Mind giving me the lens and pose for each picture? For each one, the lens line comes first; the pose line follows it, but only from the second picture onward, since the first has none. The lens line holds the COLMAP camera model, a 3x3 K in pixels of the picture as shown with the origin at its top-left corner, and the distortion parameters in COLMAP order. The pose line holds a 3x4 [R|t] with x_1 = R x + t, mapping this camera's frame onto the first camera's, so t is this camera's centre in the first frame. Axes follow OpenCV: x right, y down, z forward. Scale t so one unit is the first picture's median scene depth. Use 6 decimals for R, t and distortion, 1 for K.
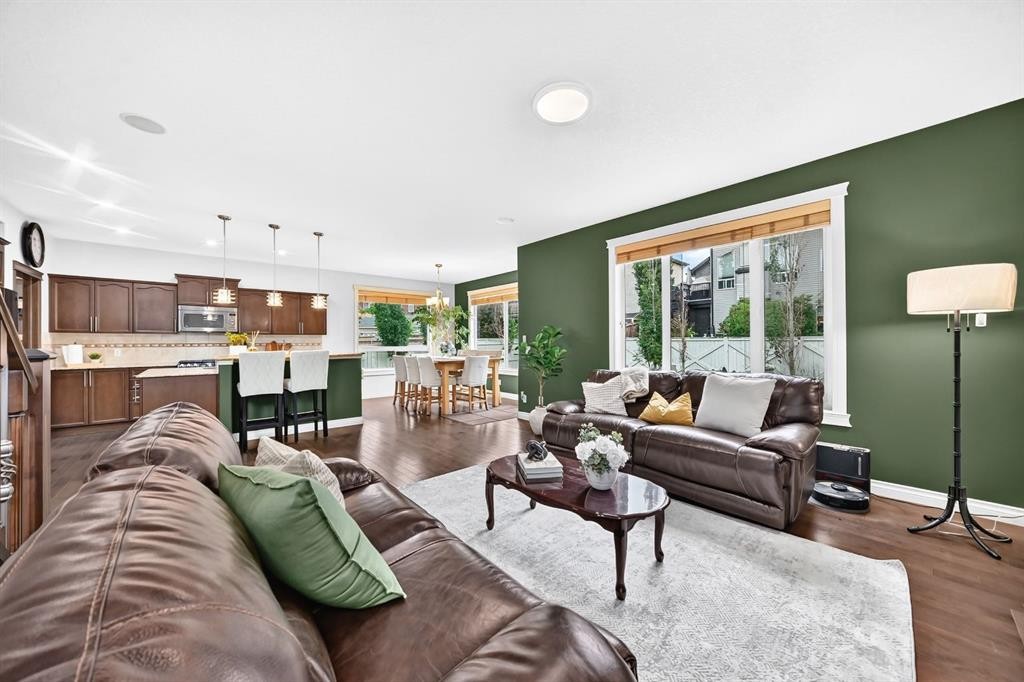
lens RADIAL K [[369.8, 0, 514.9], [0, 369.8, 341.3], [0, 0, 1]] dist [-0.013435, 0.001598]
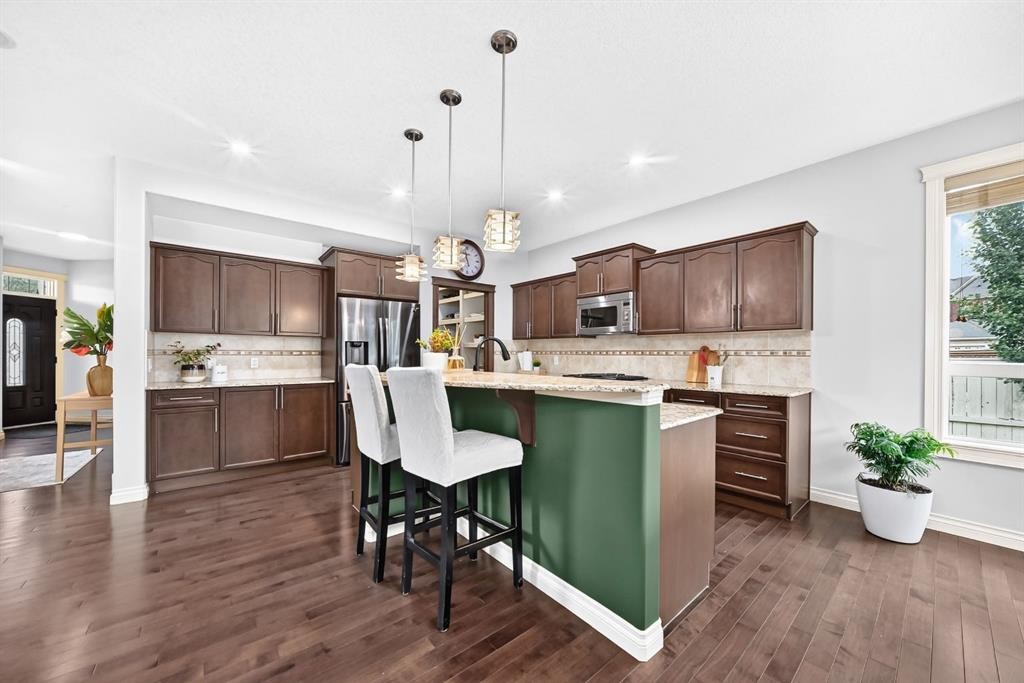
lens RADIAL K [[369.8, 0, 515.5], [0, 369.8, 354.4], [0, 0, 1]] dist [-0.013435, 0.001598]
pose [[-0.019713, 0.009977, -0.999756, -0.160780], [0.000652, 0.999950, 0.009966, 0.006680], [0.999805, -0.000455, -0.019719, 0.917098]]
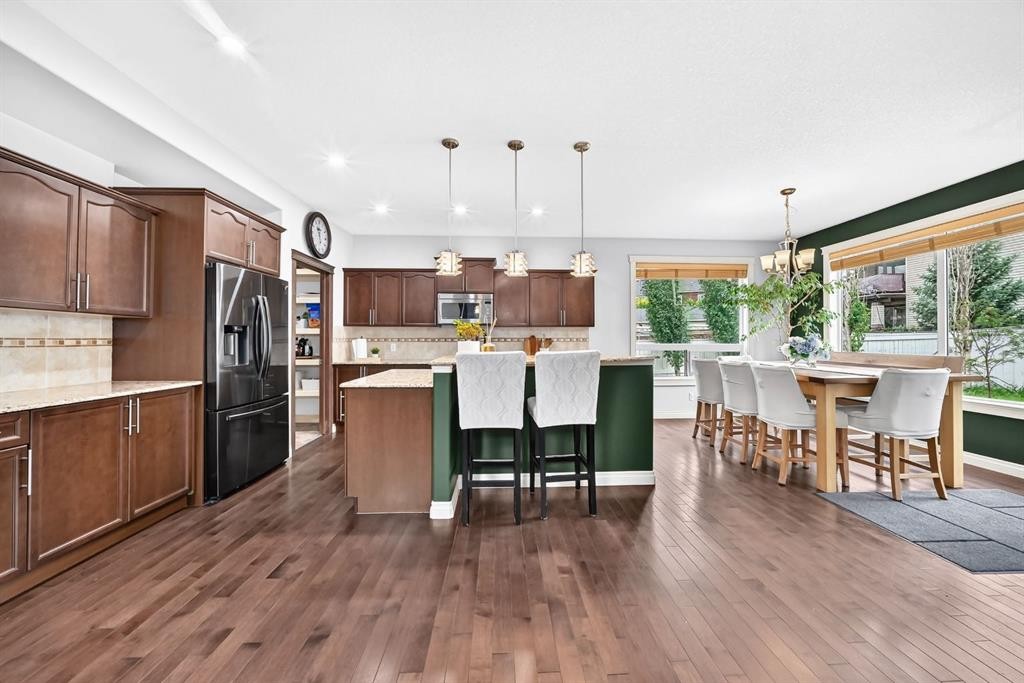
lens RADIAL K [[369.8, 0, 515.0], [0, 369.8, 337.6], [0, 0, 1]] dist [-0.013435, 0.001598]
pose [[0.778425, 0.002245, -0.627733, -0.231808], [-0.001607, 0.999997, 0.001584, 0.003639], [0.627735, -0.000224, 0.778427, 0.446112]]
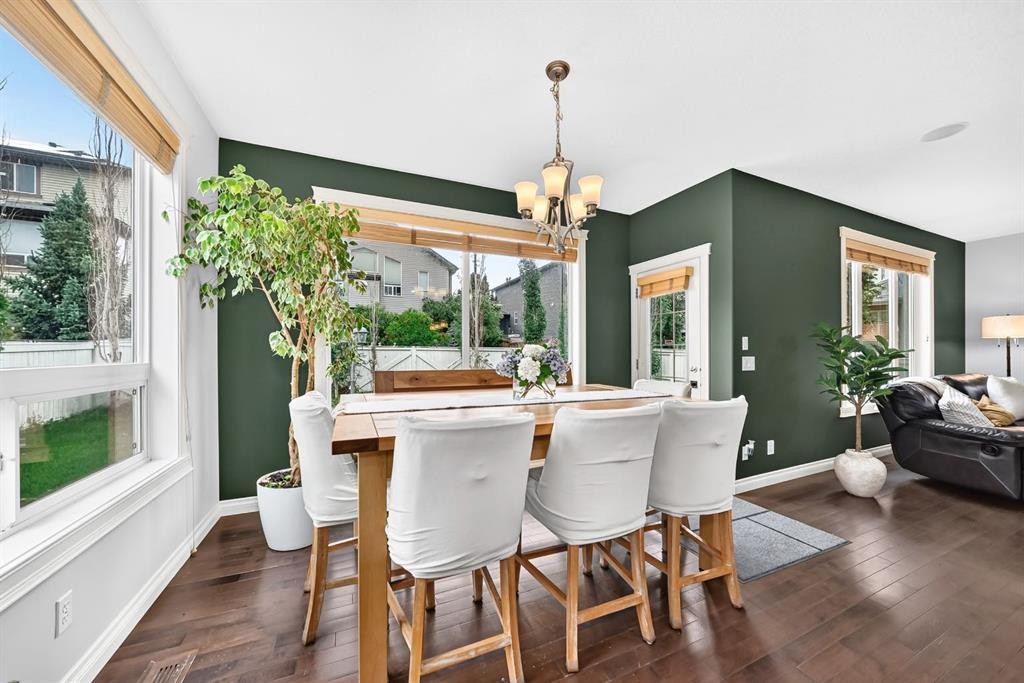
lens RADIAL K [[369.8, 0, 517.8], [0, 369.8, 347.8], [0, 0, 1]] dist [-0.013435, 0.001598]
pose [[0.296520, 0.010747, 0.954966, -0.622397], [-0.002666, 0.999942, -0.010425, 0.008290], [-0.955023, 0.000546, 0.296531, 1.205870]]
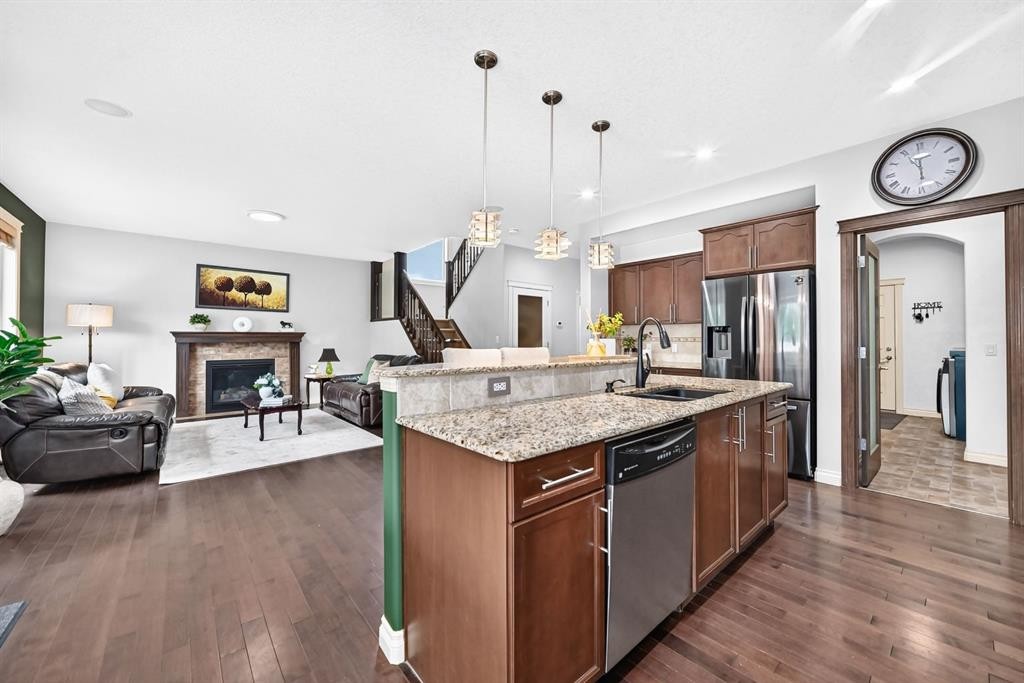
lens RADIAL K [[390.6, 0, 515.6], [0, 390.6, 333.6], [0, 0, 1]] dist [-0.012953, 0.001695]
pose [[-0.999924, 0.004280, 0.011604, -0.517177], [0.004080, 0.999844, -0.017160, 0.011340], [-0.011676, -0.017111, -0.999785, 1.281300]]
